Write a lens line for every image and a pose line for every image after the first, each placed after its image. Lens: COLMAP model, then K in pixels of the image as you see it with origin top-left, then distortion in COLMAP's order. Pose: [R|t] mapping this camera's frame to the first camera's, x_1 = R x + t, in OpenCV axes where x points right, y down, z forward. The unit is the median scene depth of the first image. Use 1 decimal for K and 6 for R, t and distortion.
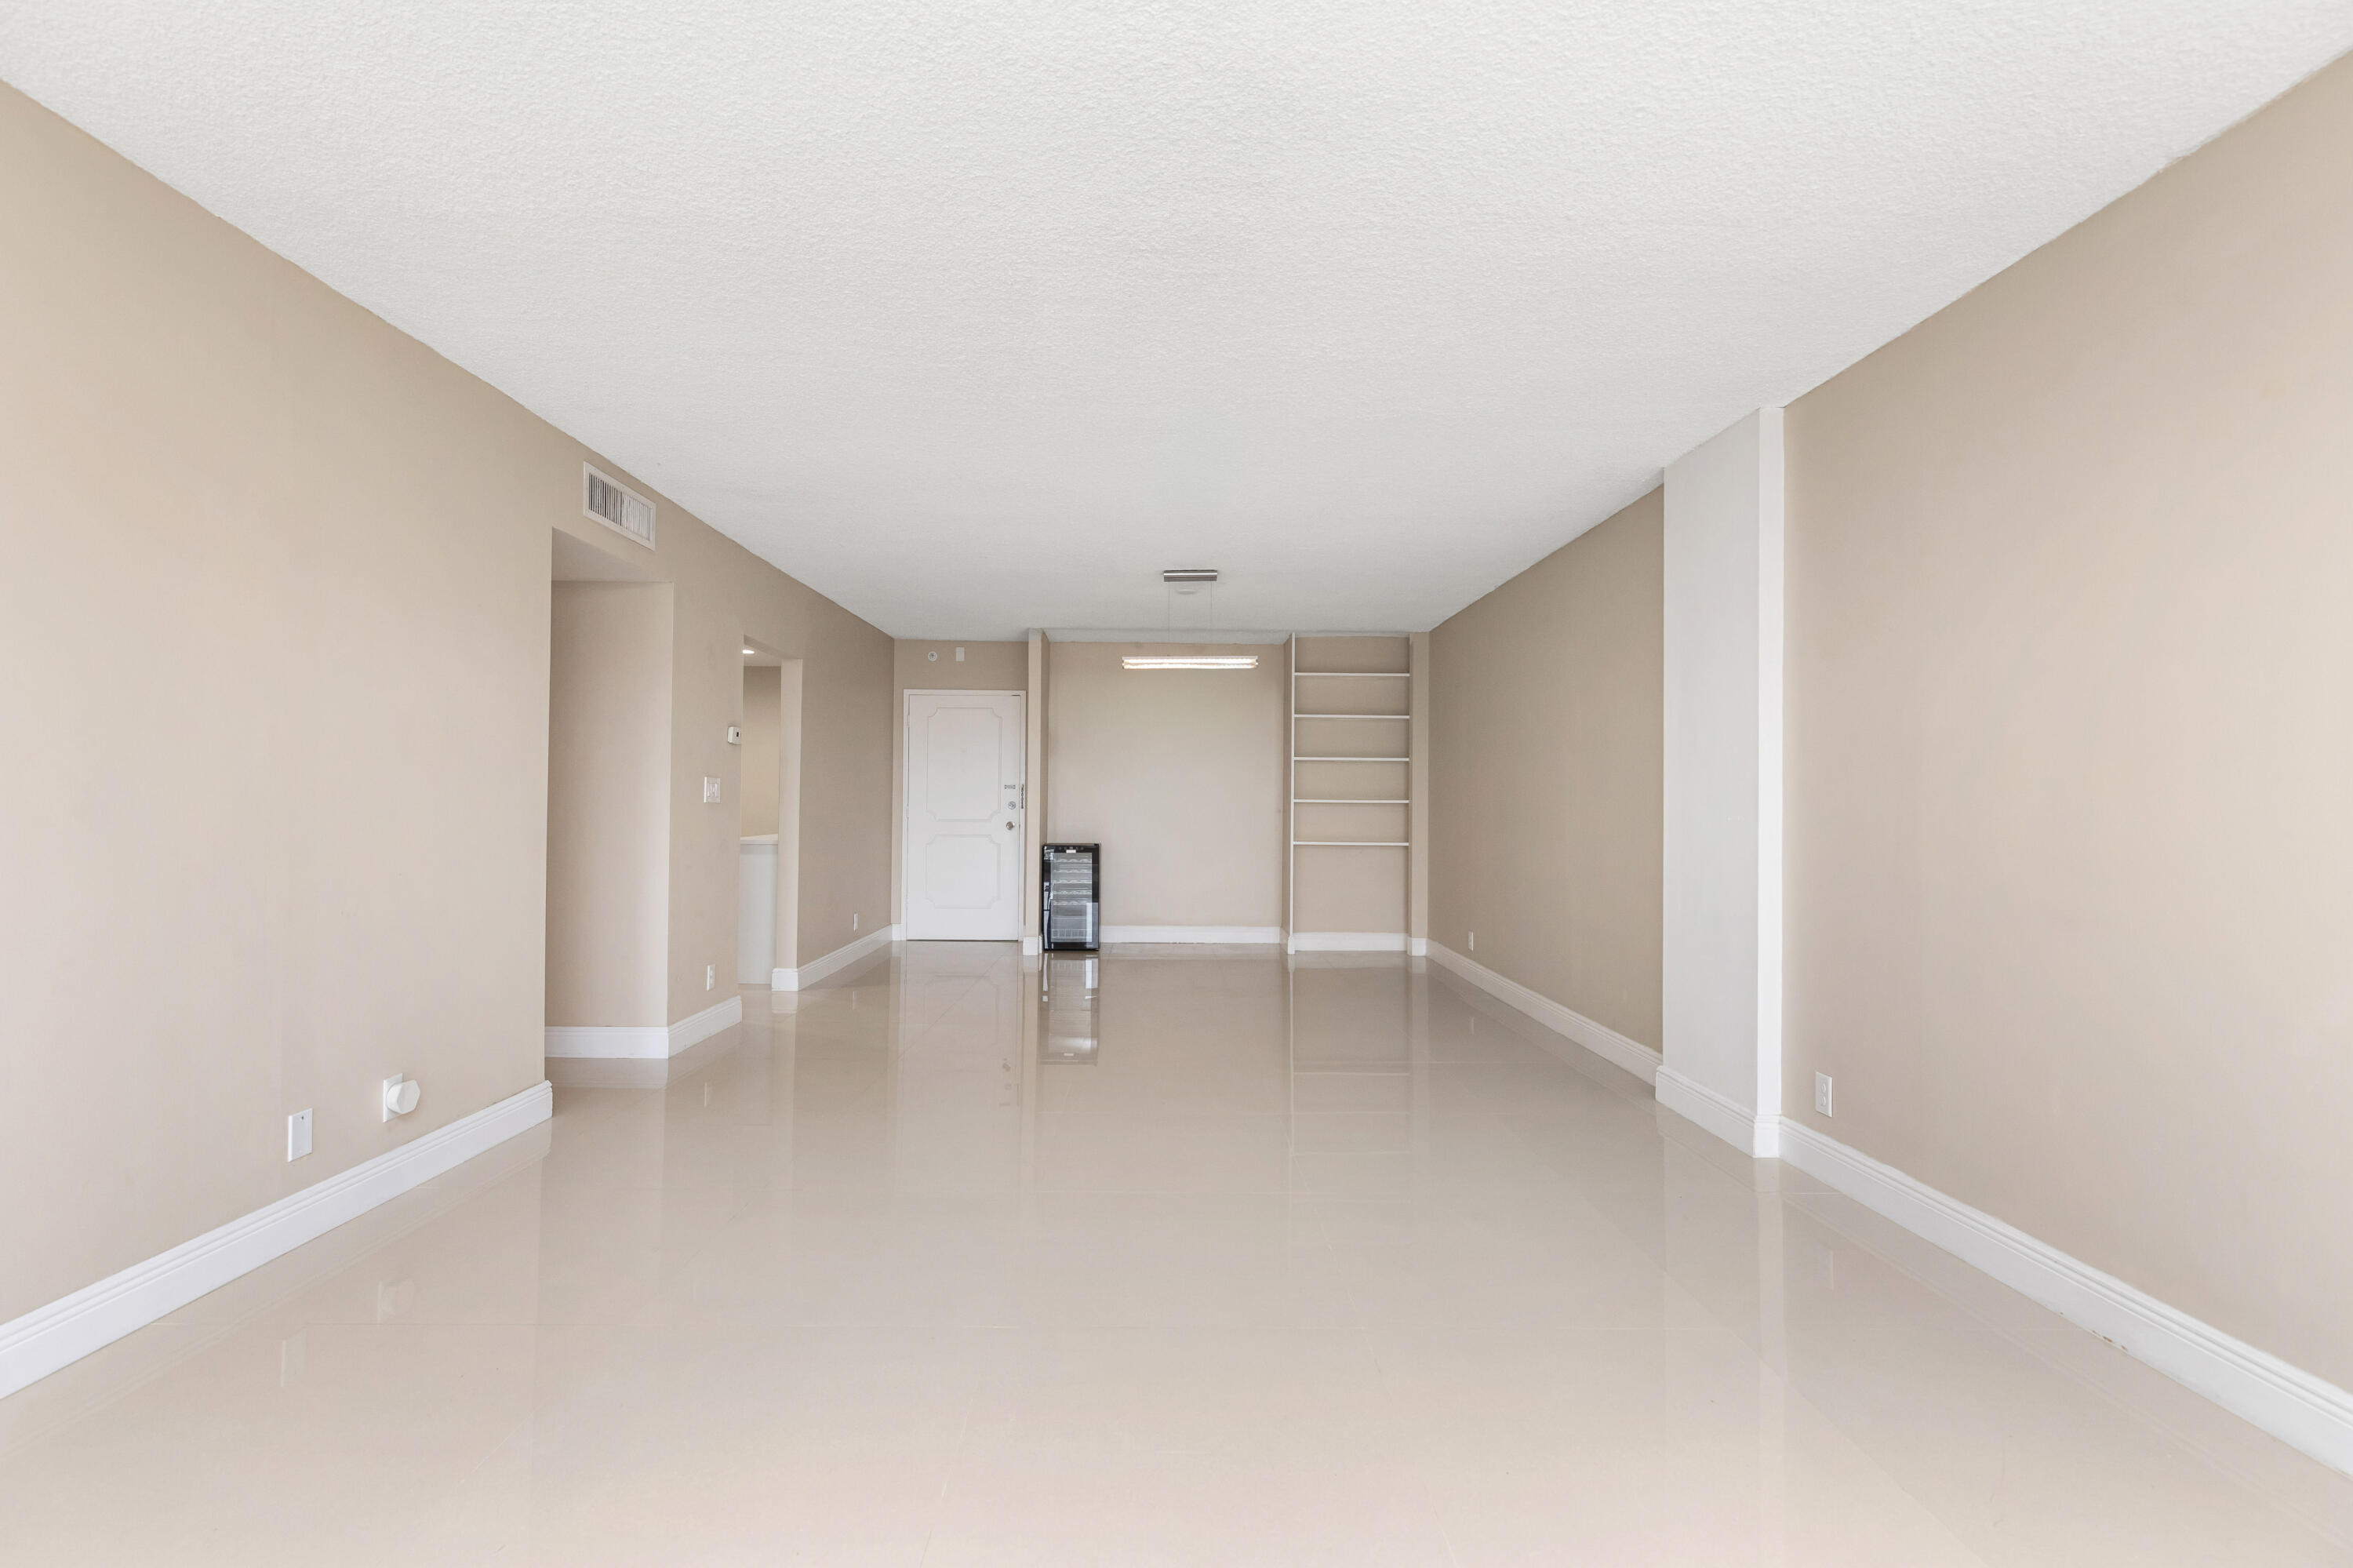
lens RADIAL K [[1054.2, 0, 1174.8], [0, 1054.2, 775.9], [0, 0, 1]] dist [0.005274, 0.000269]
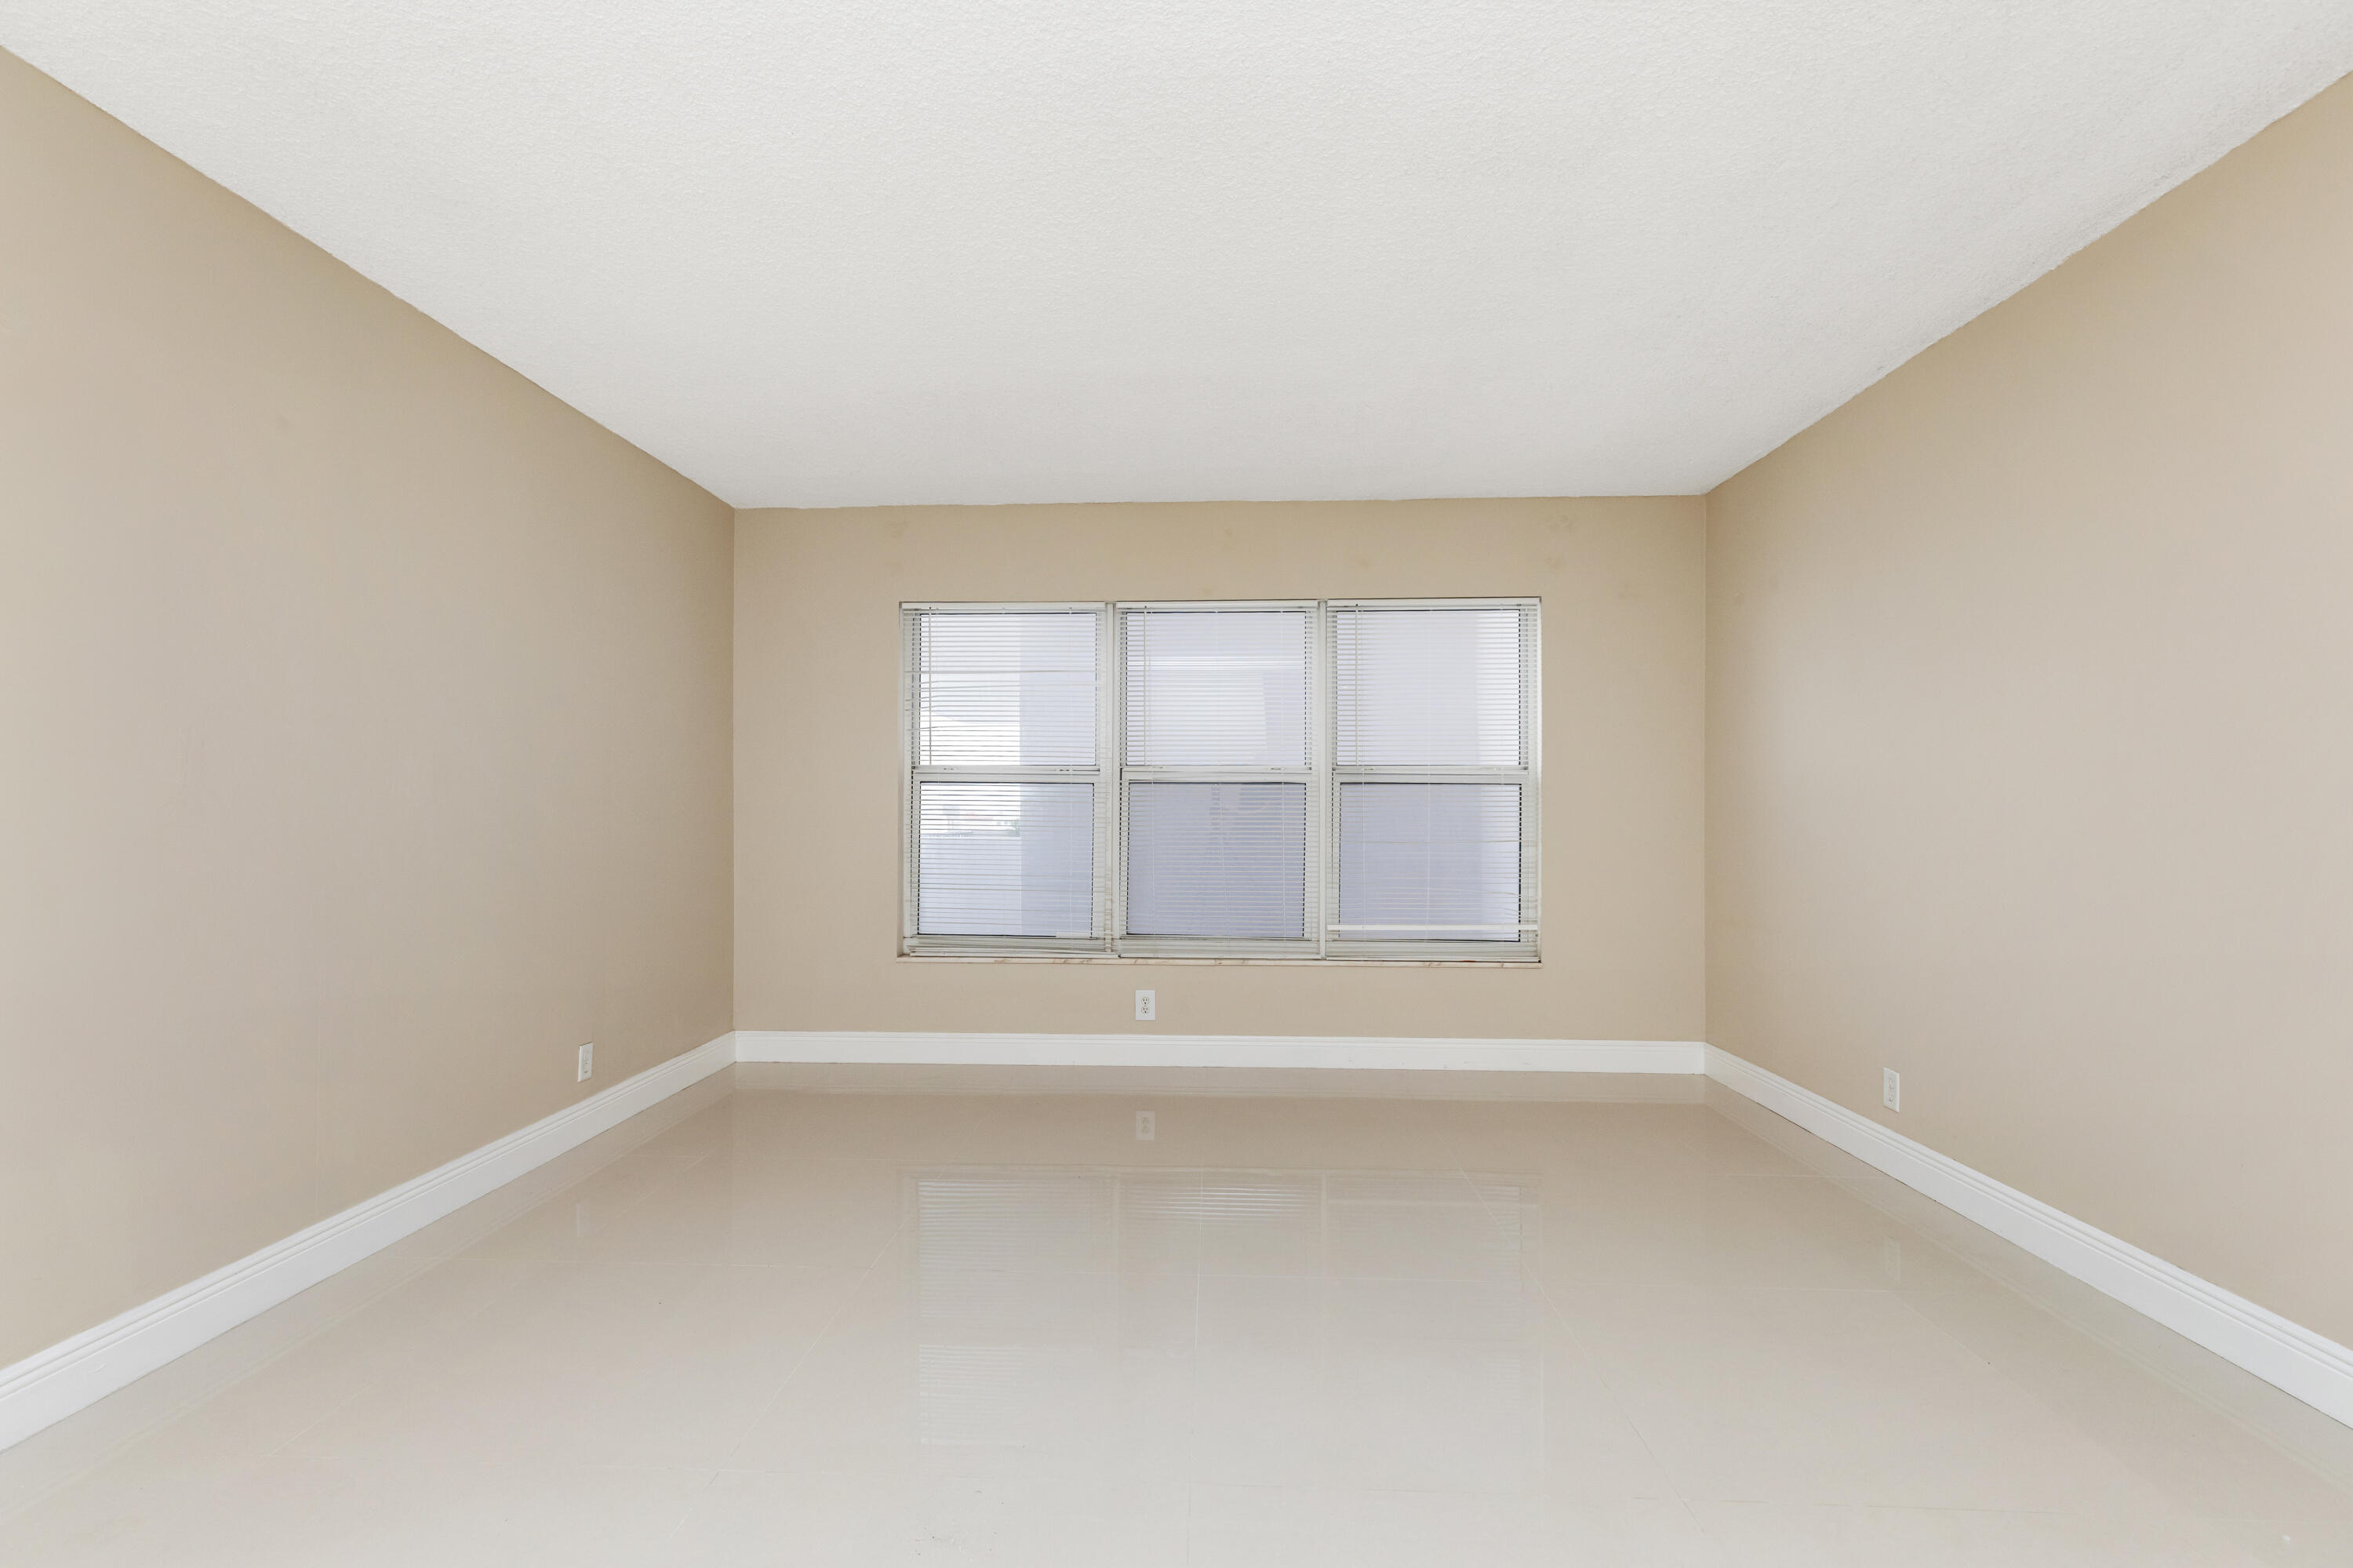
lens RADIAL K [[1054.2, 0, 1162.5], [0, 1054.2, 785.9], [0, 0, 1]] dist [0.005274, 0.000269]
pose [[0.997050, -0.008891, -0.076243, -0.003867], [0.009417, 0.999934, 0.006545, 0.007800], [0.076179, -0.007244, 0.997068, 0.267535]]
